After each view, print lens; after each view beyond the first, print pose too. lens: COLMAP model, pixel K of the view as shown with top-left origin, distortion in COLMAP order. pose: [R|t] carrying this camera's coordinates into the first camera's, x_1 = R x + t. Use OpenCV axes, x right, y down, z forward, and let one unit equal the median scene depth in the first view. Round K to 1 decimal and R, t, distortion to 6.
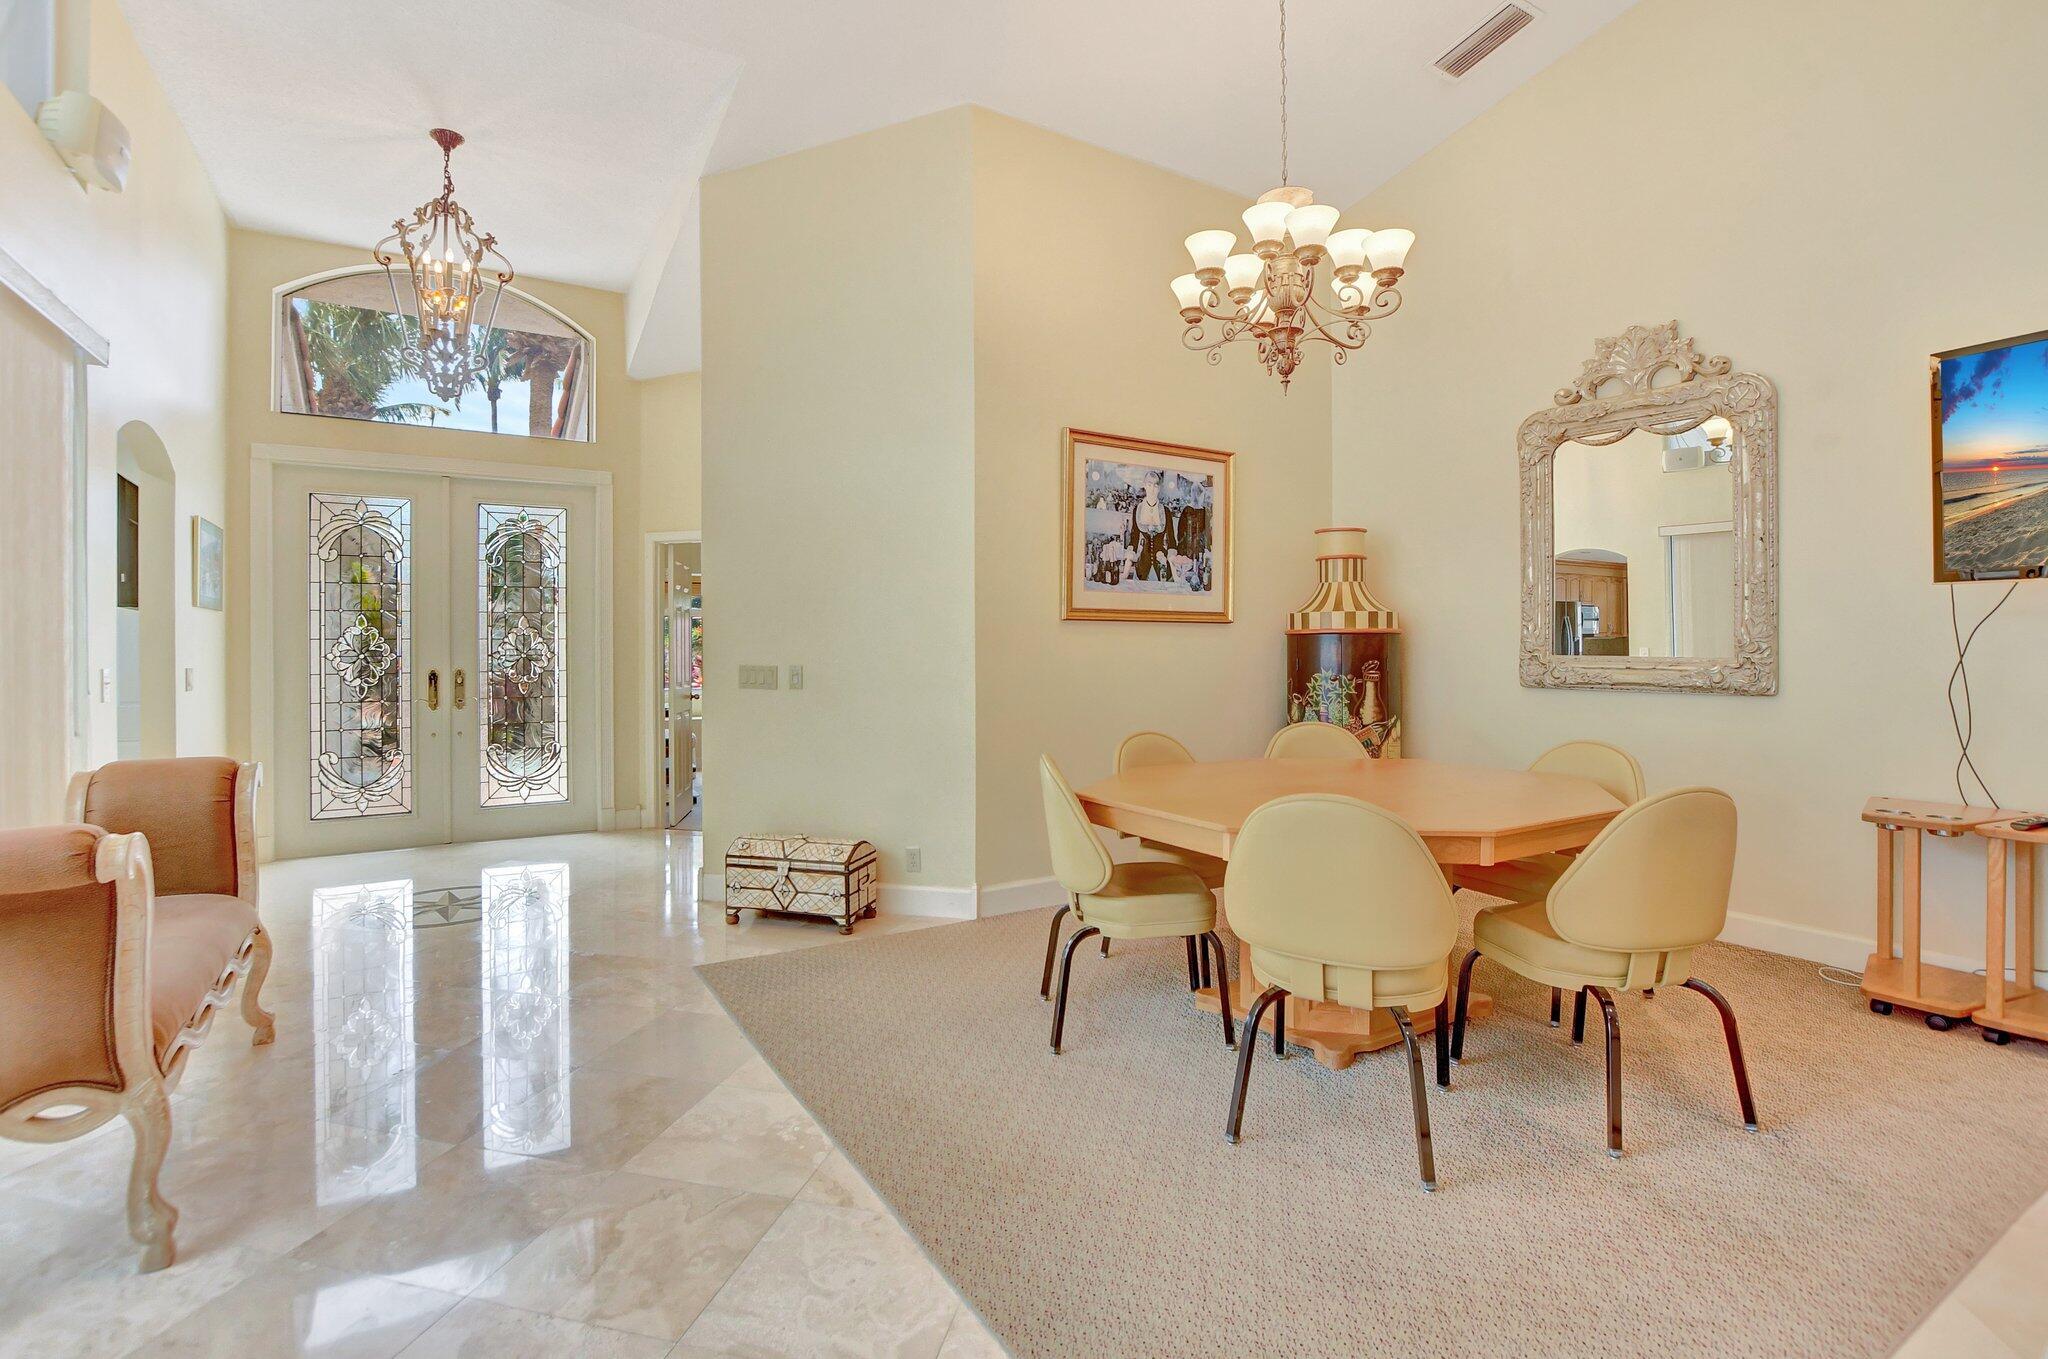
lens RADIAL K [[916.7, 0, 955.0], [0, 916.7, 635.5], [0, 0, 1]] dist [-0.018447, -0.000018]
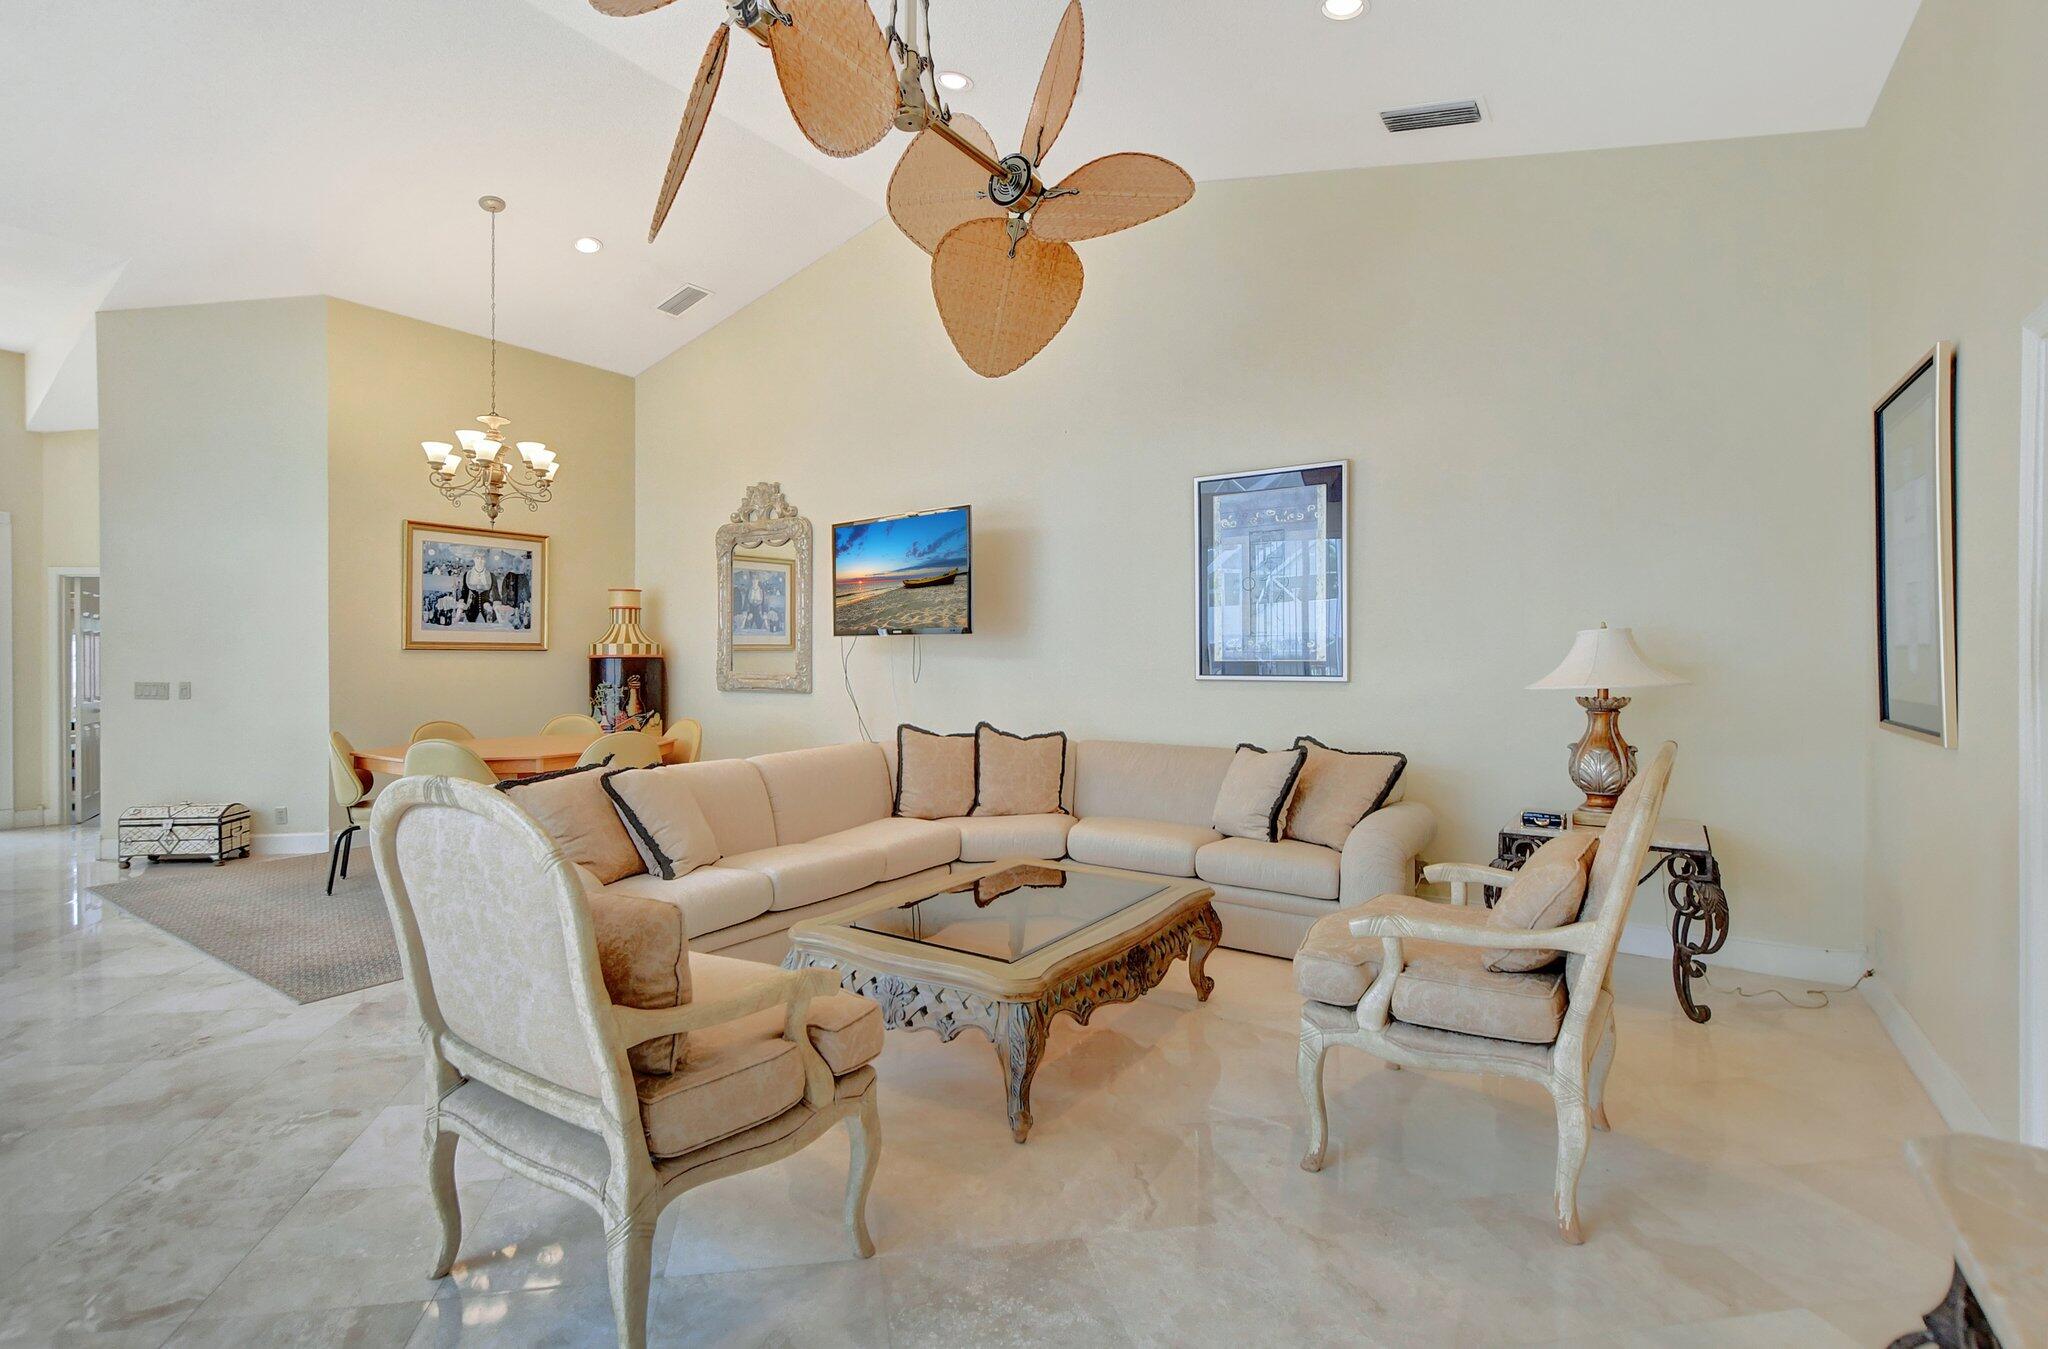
lens RADIAL K [[963.7, 0, 904.8], [0, 963.7, 652.6], [0, 0, 1]] dist [0.000684, 0.000541]
pose [[0.923609, 0.002458, 0.383329, 0.260212], [-0.004517, 0.999980, 0.004471, -0.022033], [-0.383310, -0.005861, 0.923601, -0.725085]]
